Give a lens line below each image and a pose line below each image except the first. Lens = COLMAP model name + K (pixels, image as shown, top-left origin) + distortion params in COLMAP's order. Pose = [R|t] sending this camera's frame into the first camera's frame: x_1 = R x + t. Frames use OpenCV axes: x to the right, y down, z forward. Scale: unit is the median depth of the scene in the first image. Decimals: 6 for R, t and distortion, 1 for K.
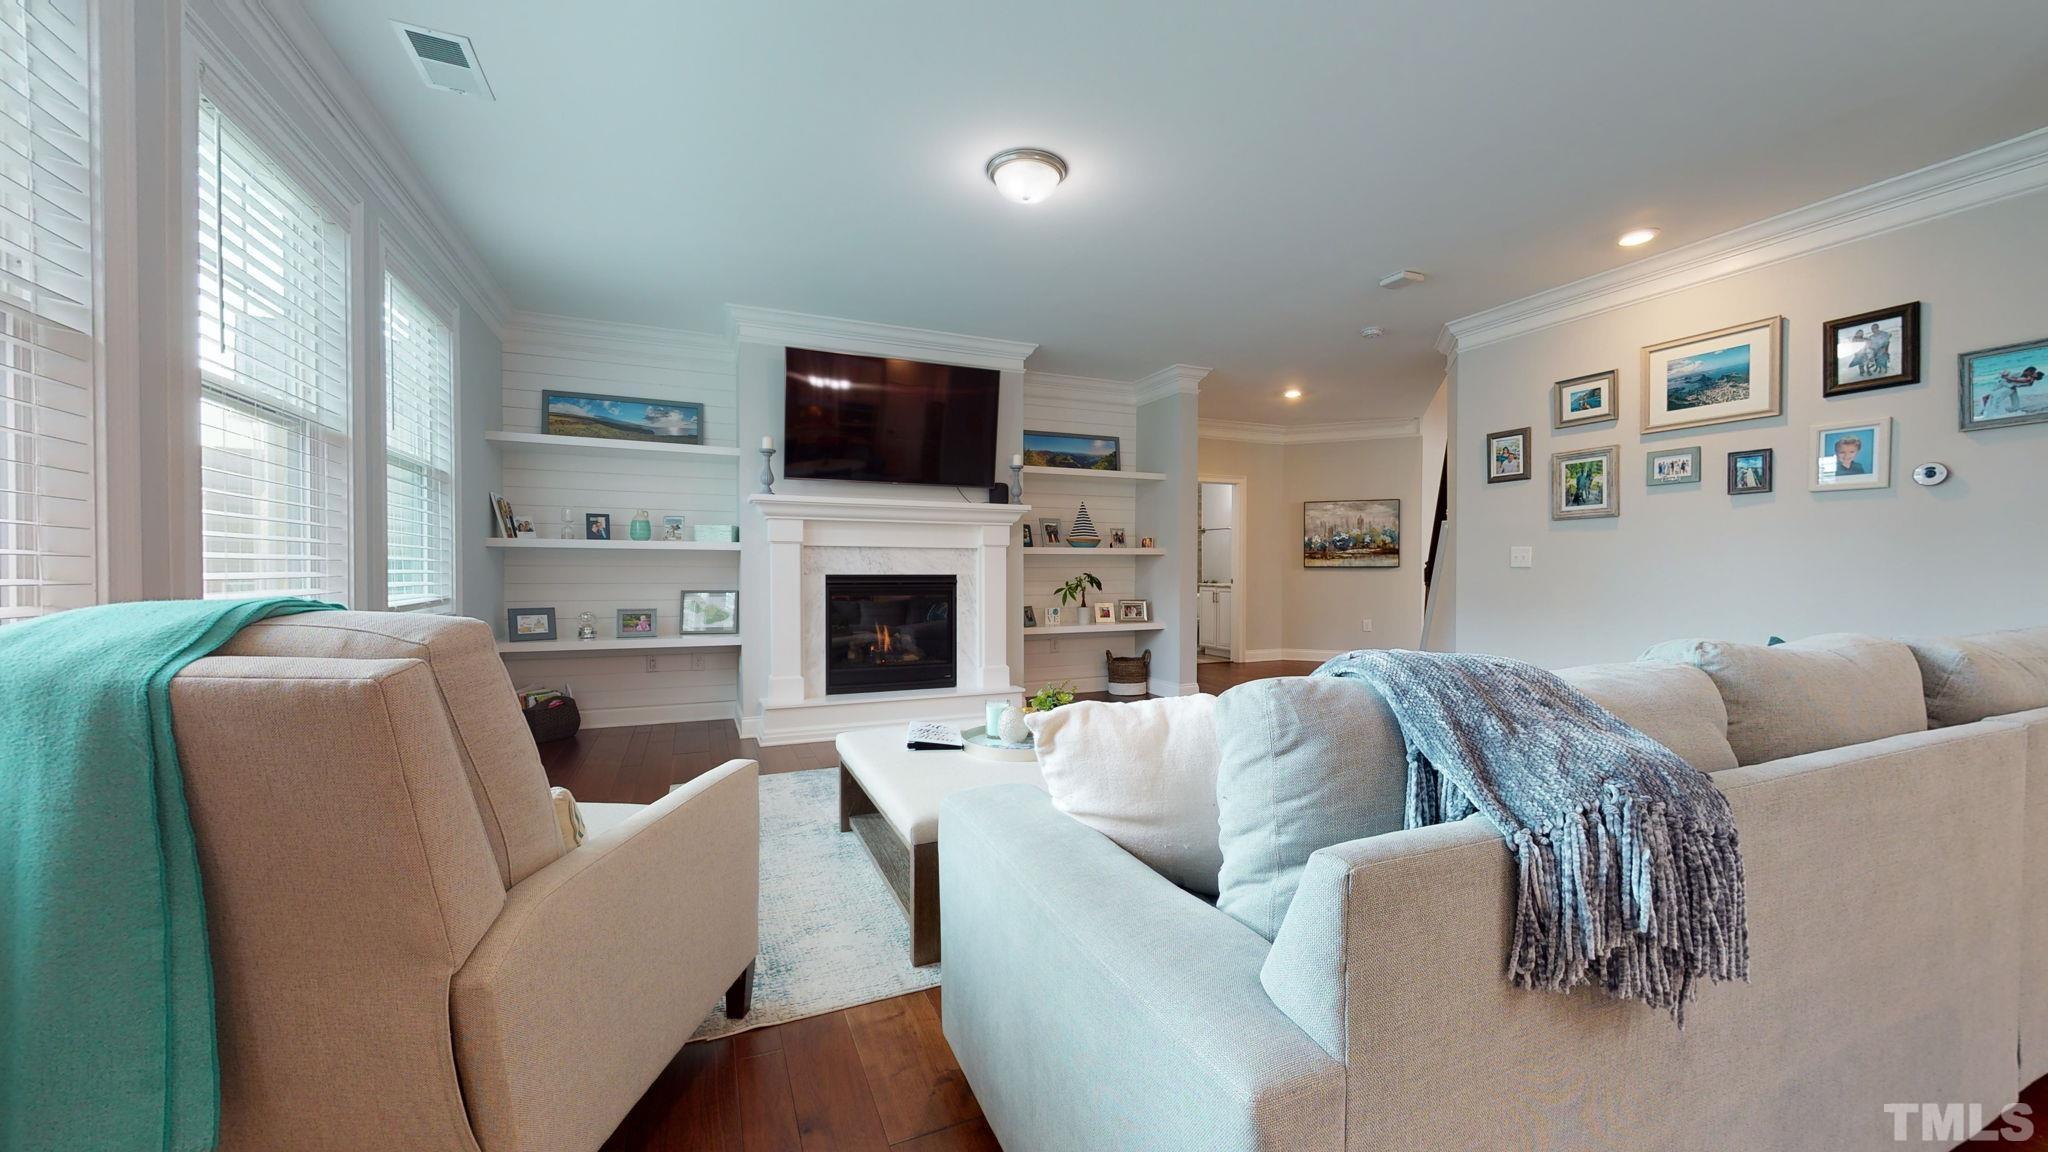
lens RADIAL K [[746.2, 0, 1024.3], [0, 746.2, 578.5], [0, 0, 1]] dist [-0.000453, -0.000180]
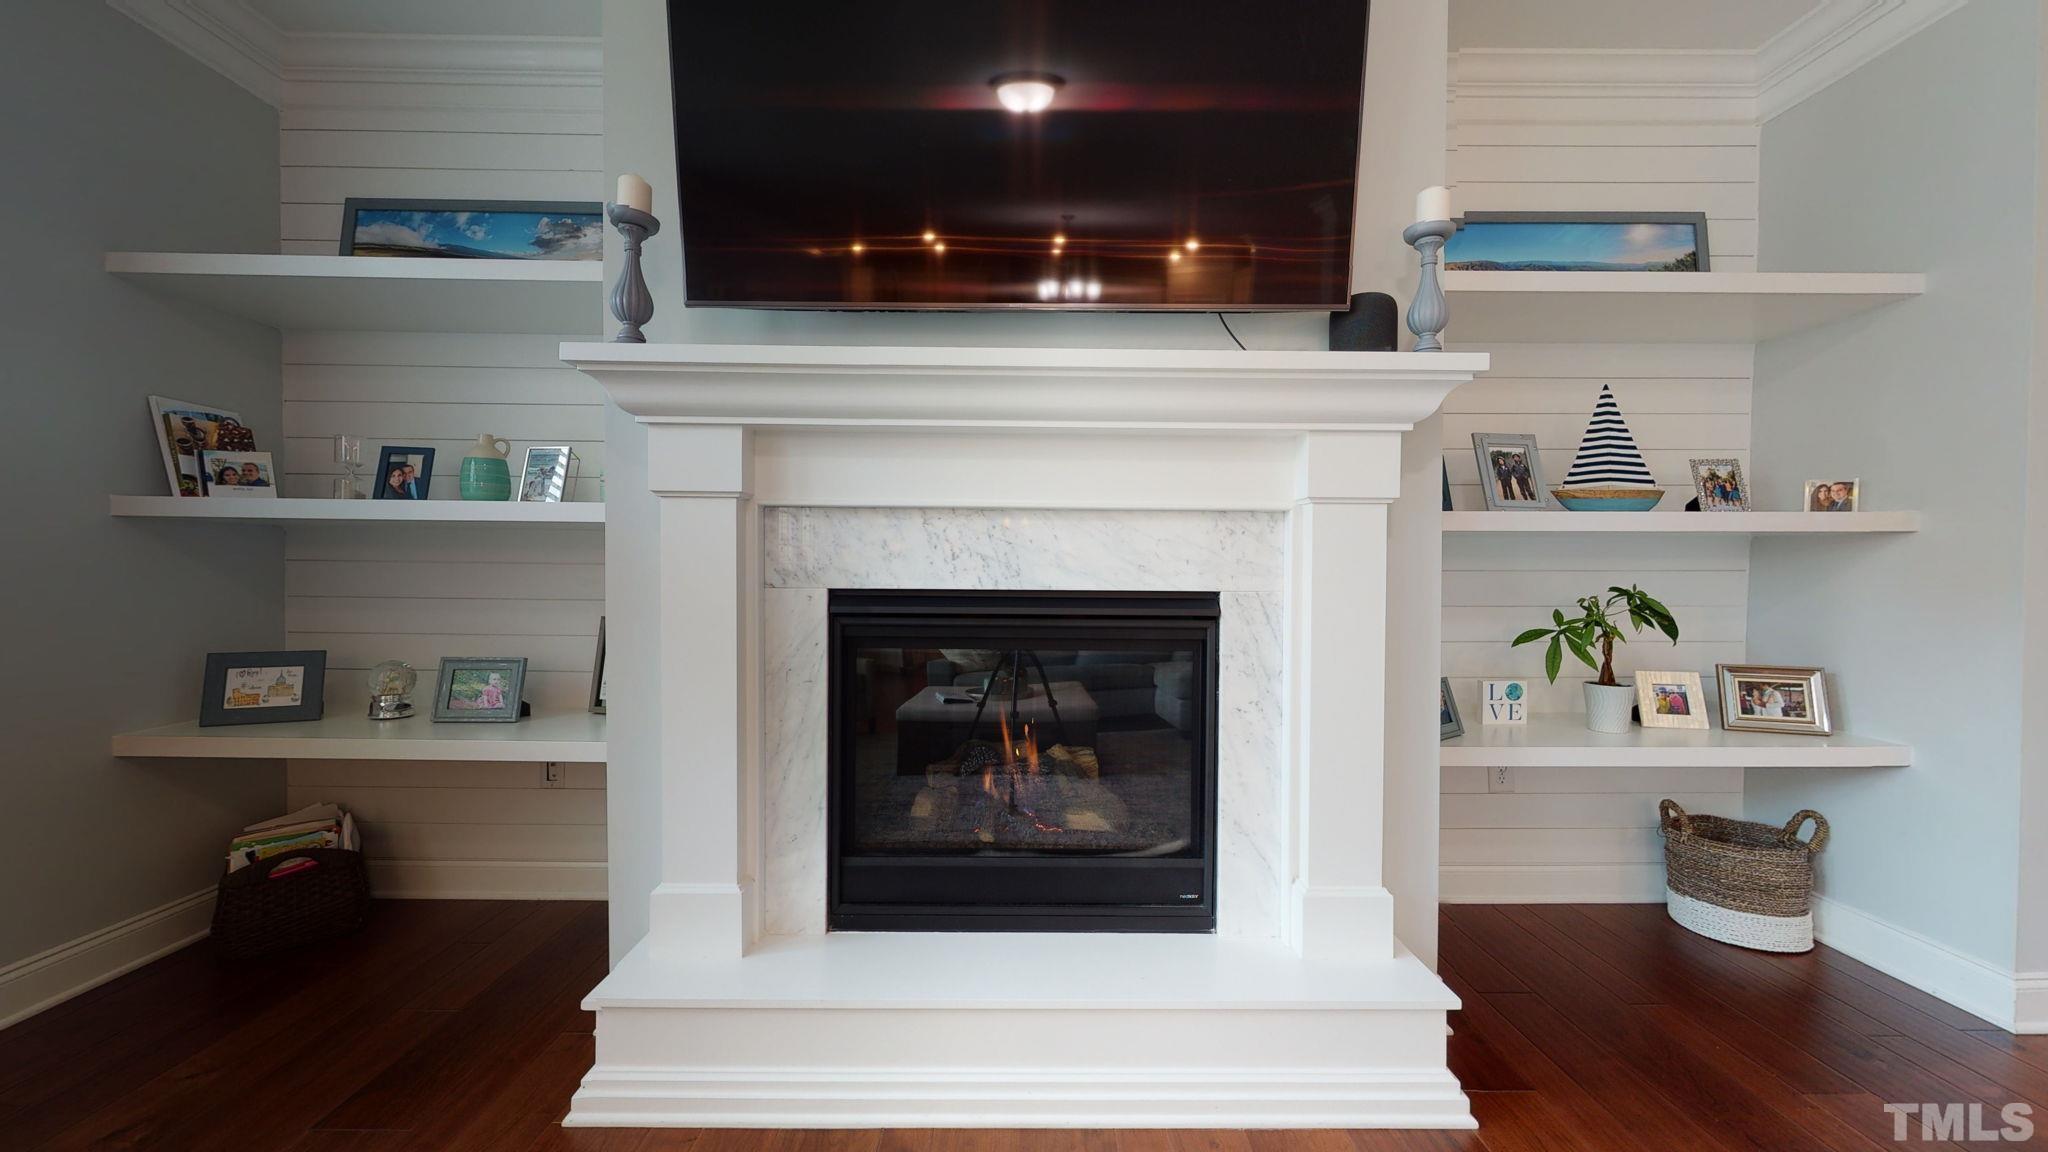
lens RADIAL K [[746.2, 0, 1028.4], [0, 746.2, 575.1], [0, 0, 1]] dist [-0.000453, -0.000180]
pose [[0.919564, 0.010056, -0.392811, -0.036179], [-0.010834, 0.999941, 0.000237, -0.010530], [0.392790, 0.004038, 0.919619, 0.615272]]
